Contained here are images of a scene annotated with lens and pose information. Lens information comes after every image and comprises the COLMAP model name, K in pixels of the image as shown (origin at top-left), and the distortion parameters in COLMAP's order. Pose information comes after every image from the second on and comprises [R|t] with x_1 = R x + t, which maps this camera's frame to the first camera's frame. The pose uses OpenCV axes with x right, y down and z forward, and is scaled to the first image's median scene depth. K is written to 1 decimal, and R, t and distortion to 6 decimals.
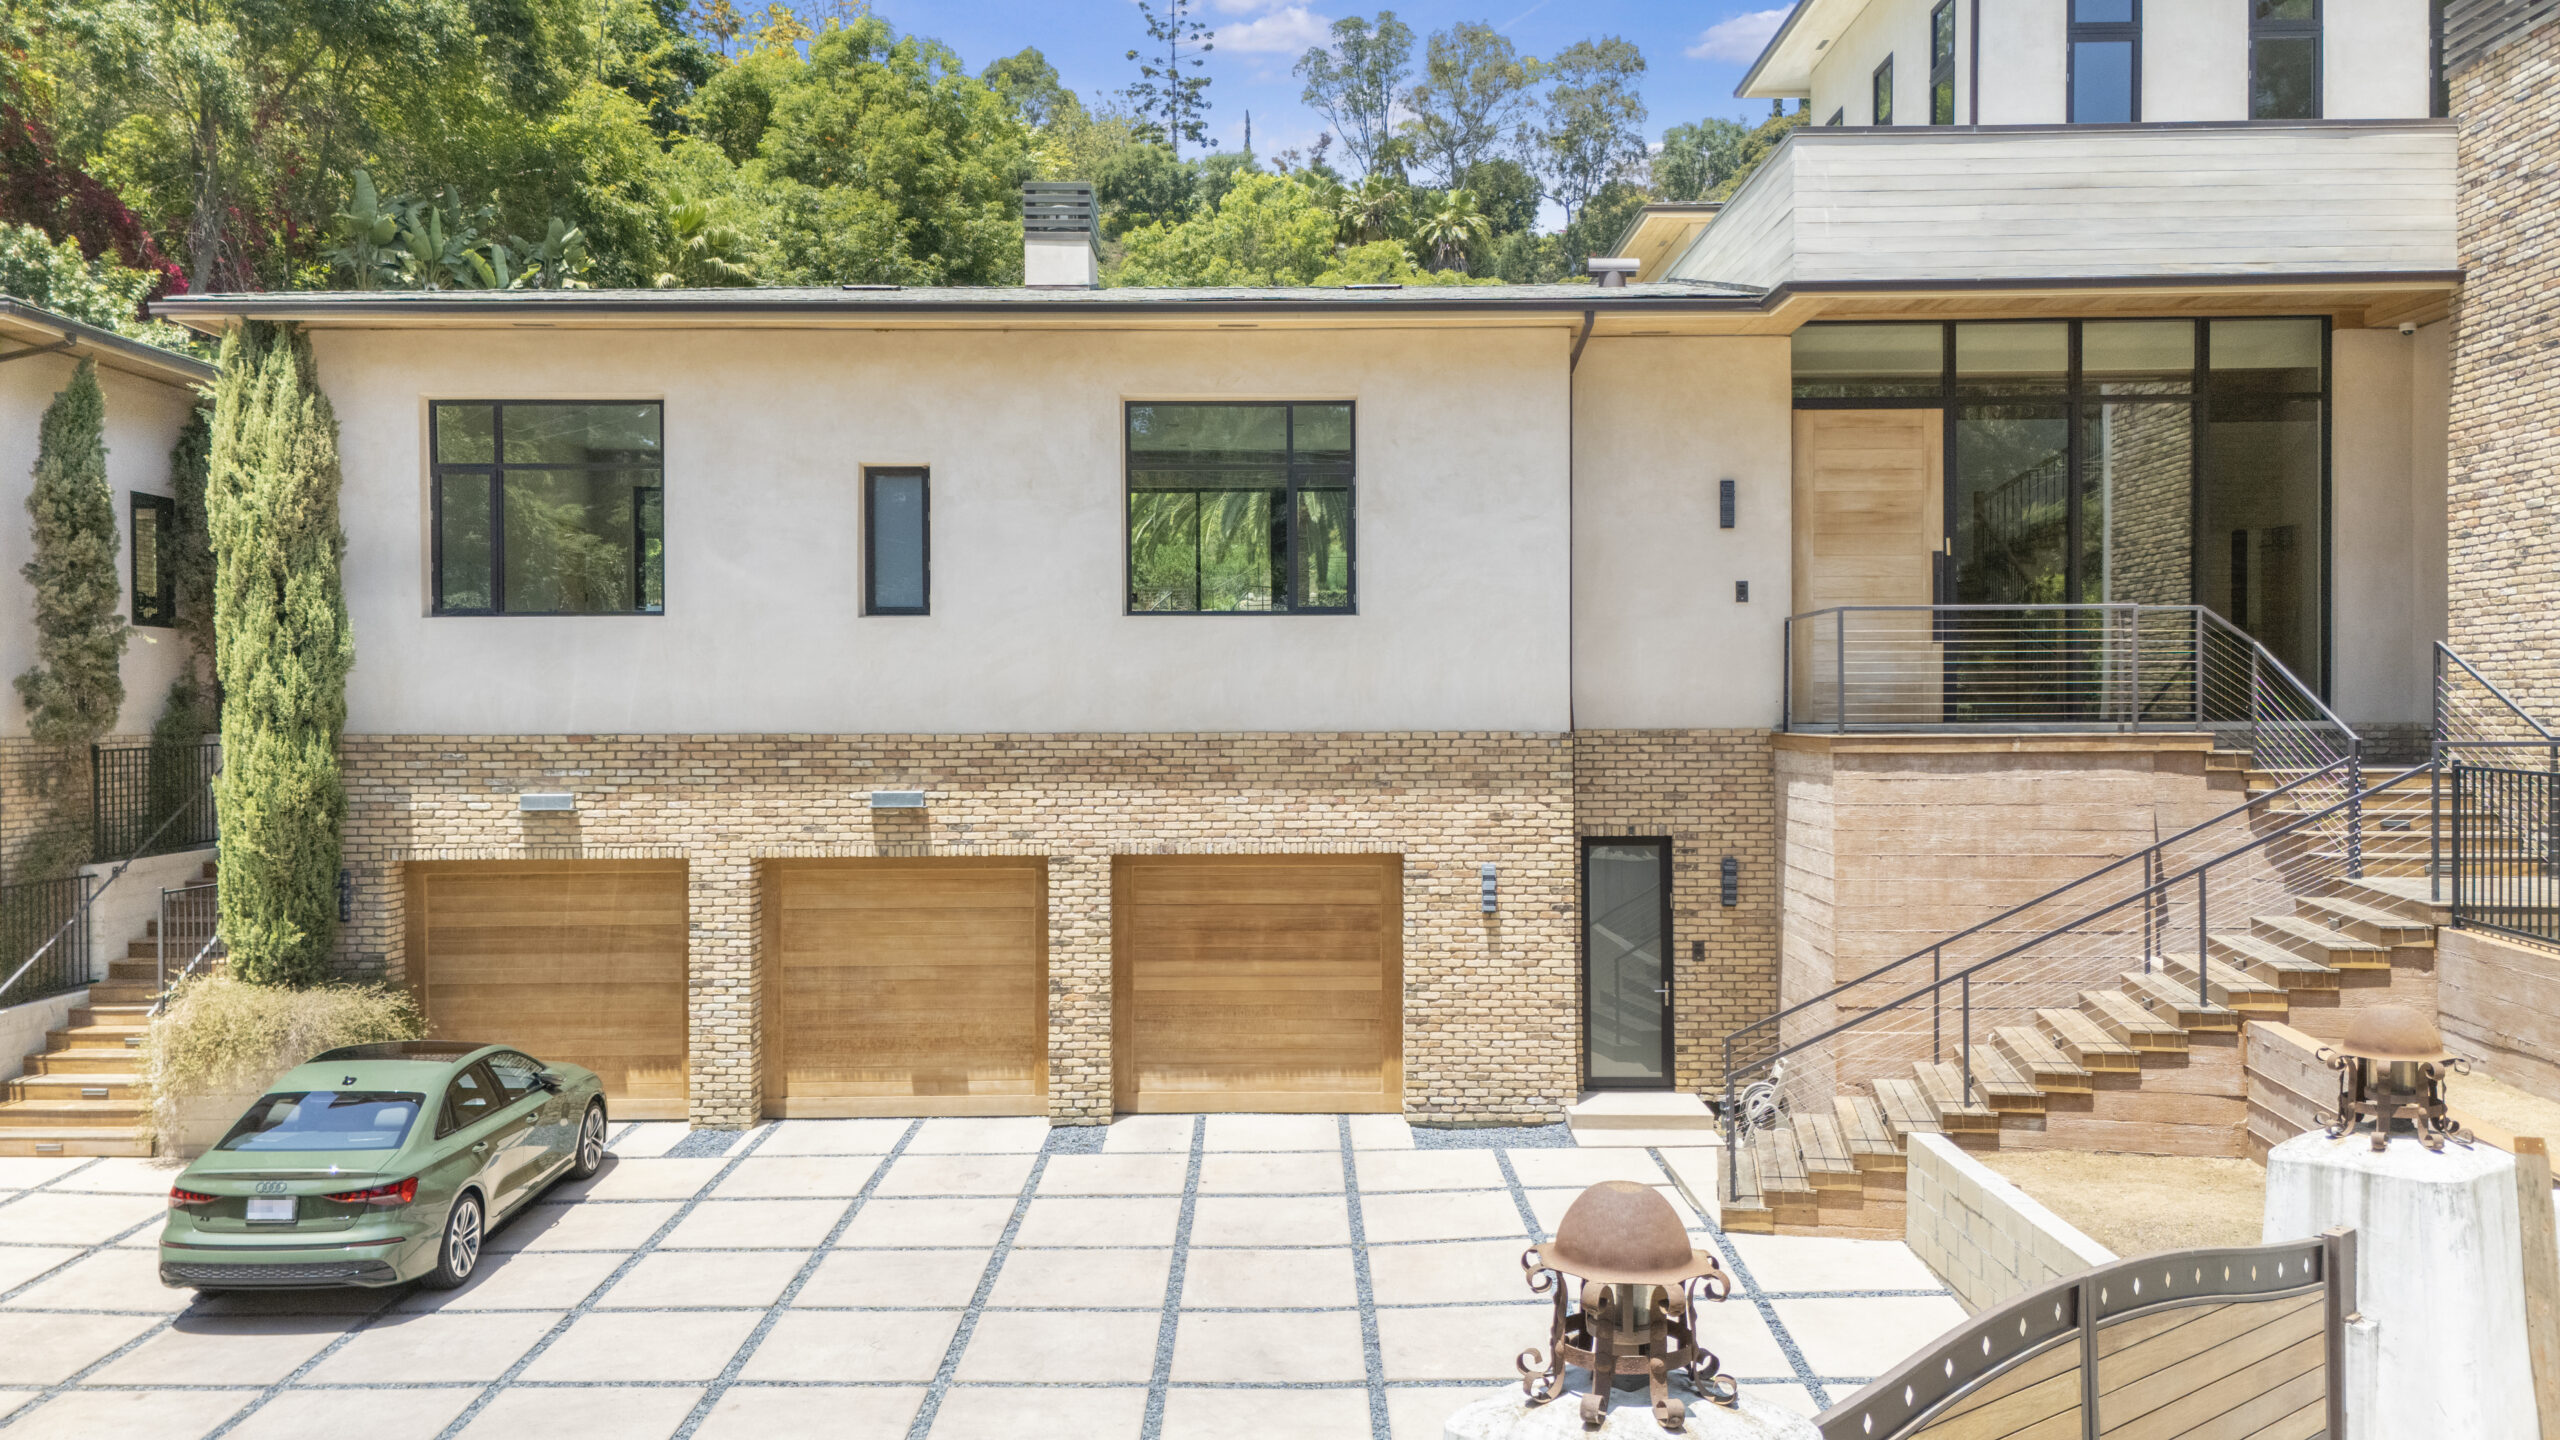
lens RADIAL K [[1878.1, 0, 1277.8], [0, 1878.1, 710.8], [0, 0, 1]] dist [0.100175, -0.116005]
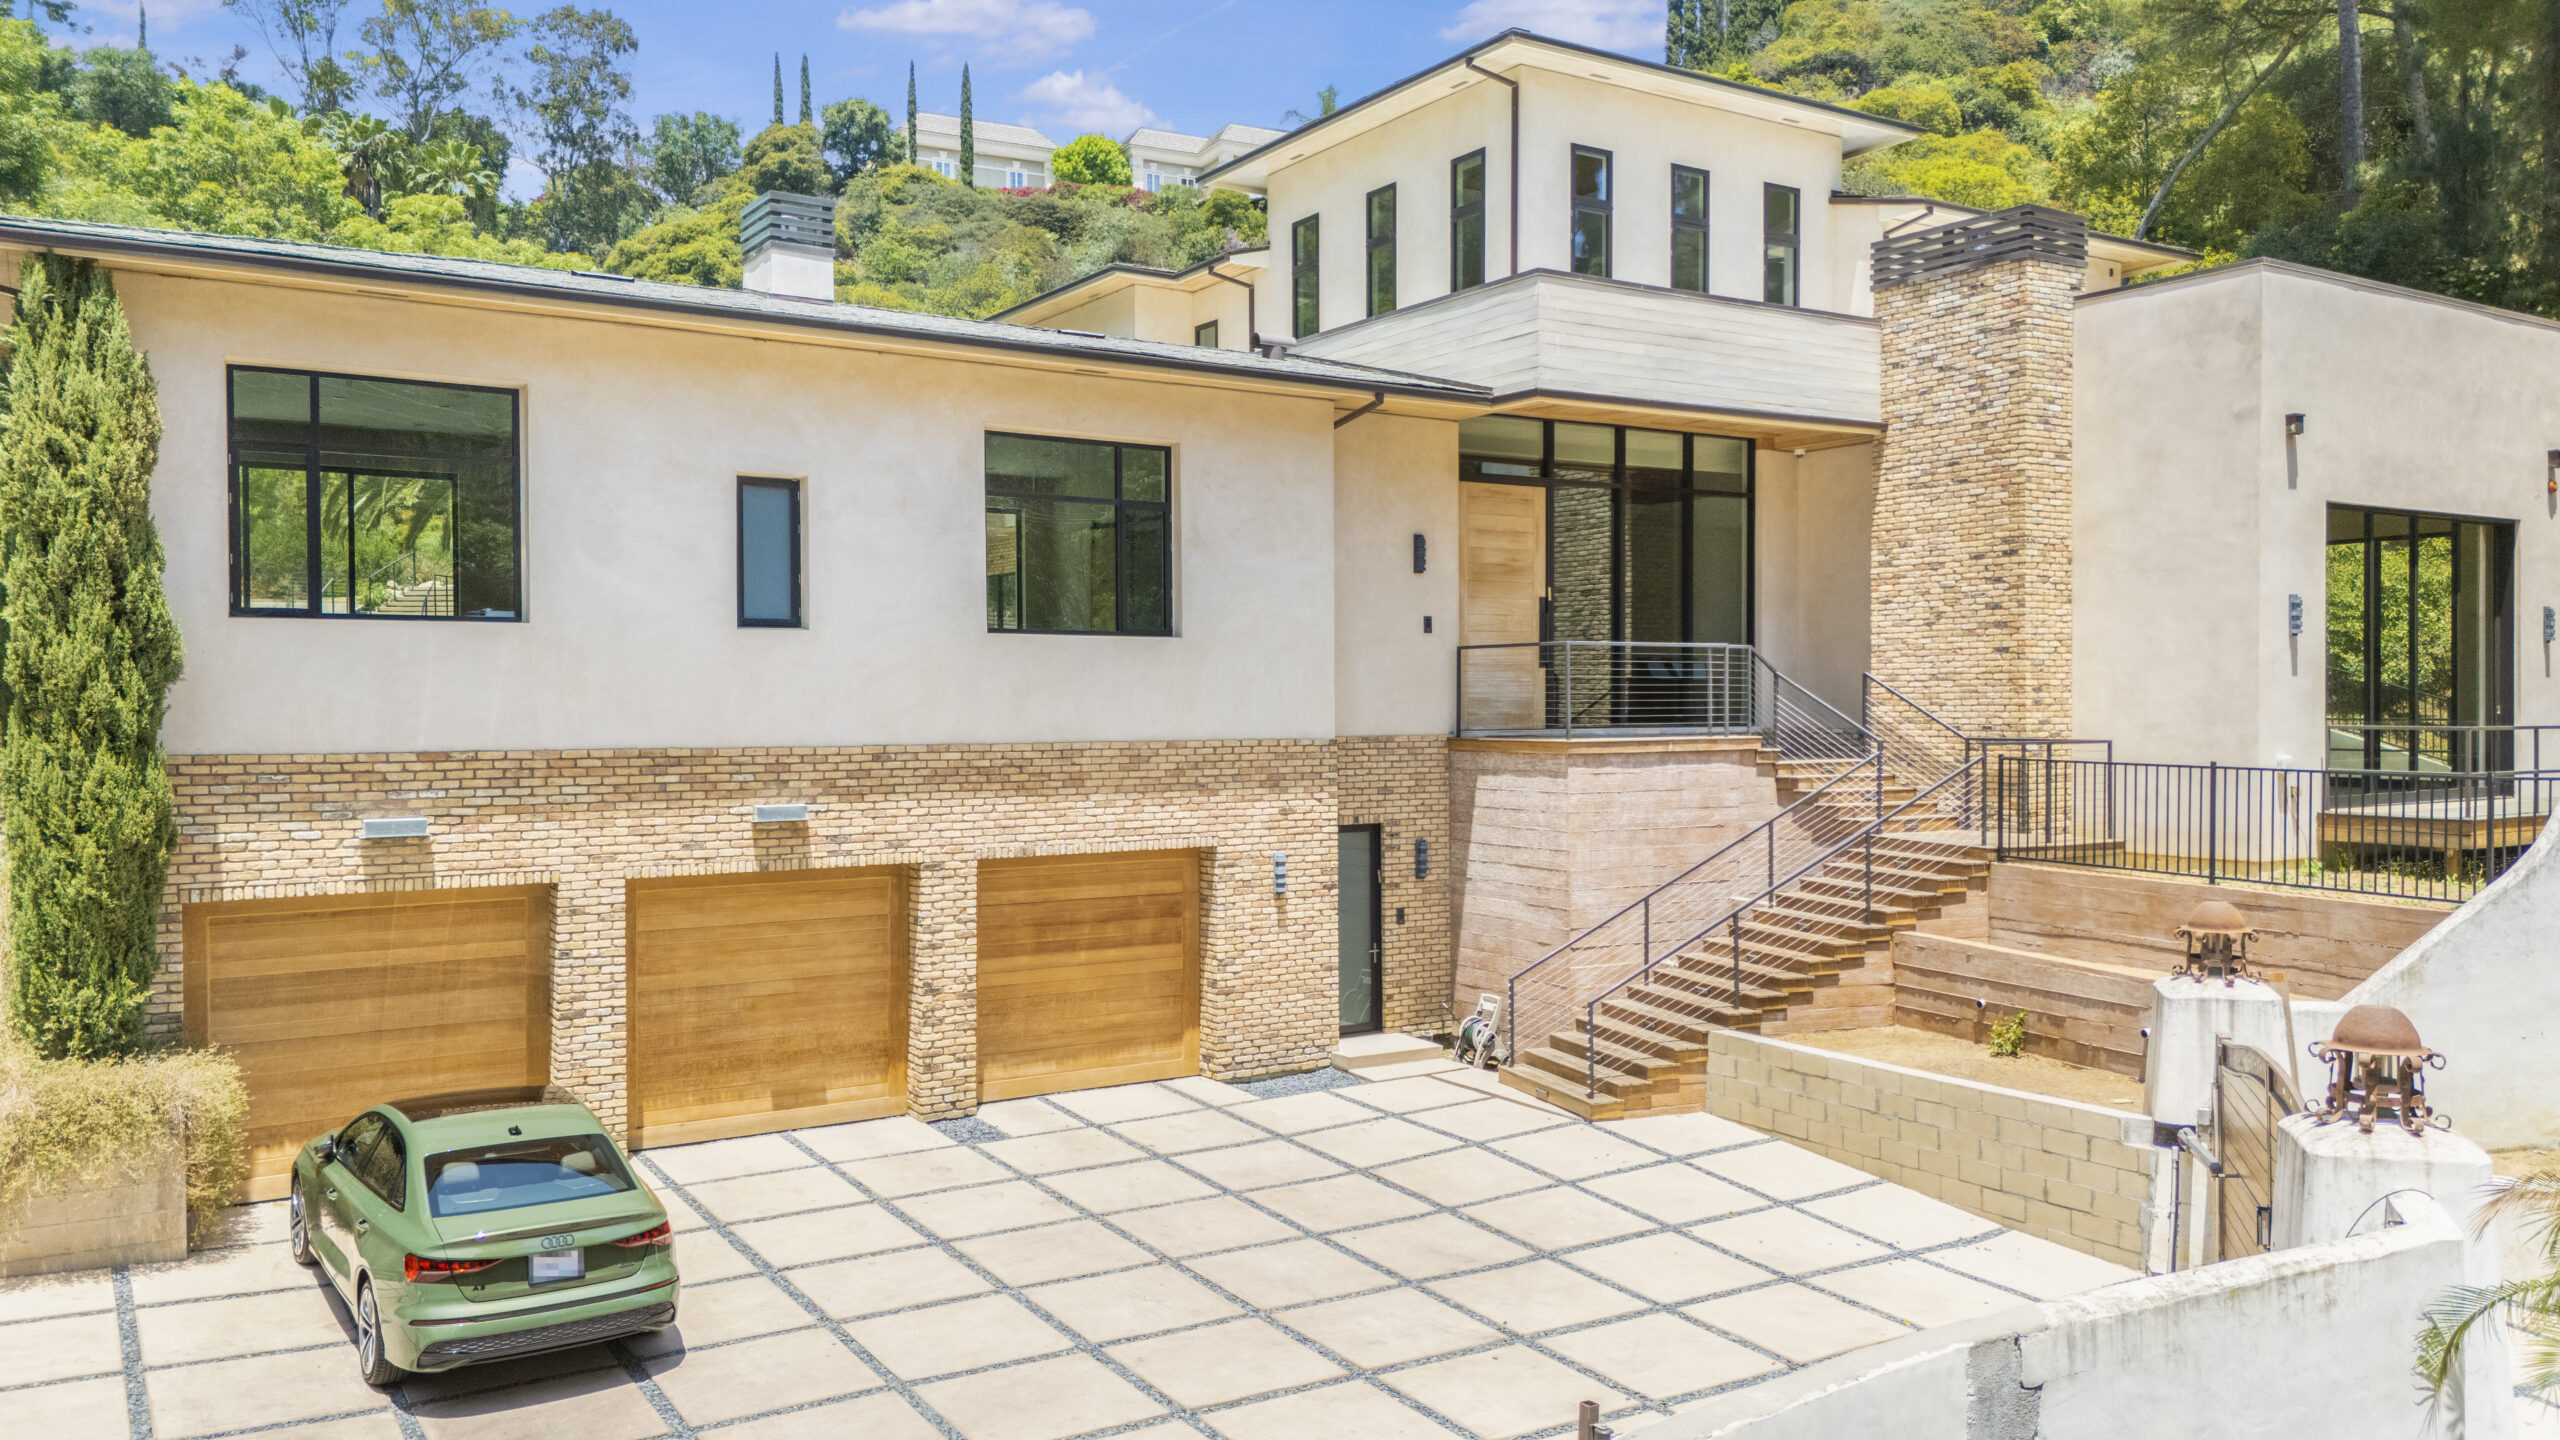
lens RADIAL K [[1878.1, 0, 1277.8], [0, 1878.1, 710.8], [0, 0, 1]] dist [0.100175, -0.116005]
pose [[0.839569, -0.000739, 0.543252, -0.522311], [-0.000143, 0.999999, 0.001581, -0.008545], [-0.543253, -0.001405, 0.839568, 0.019983]]
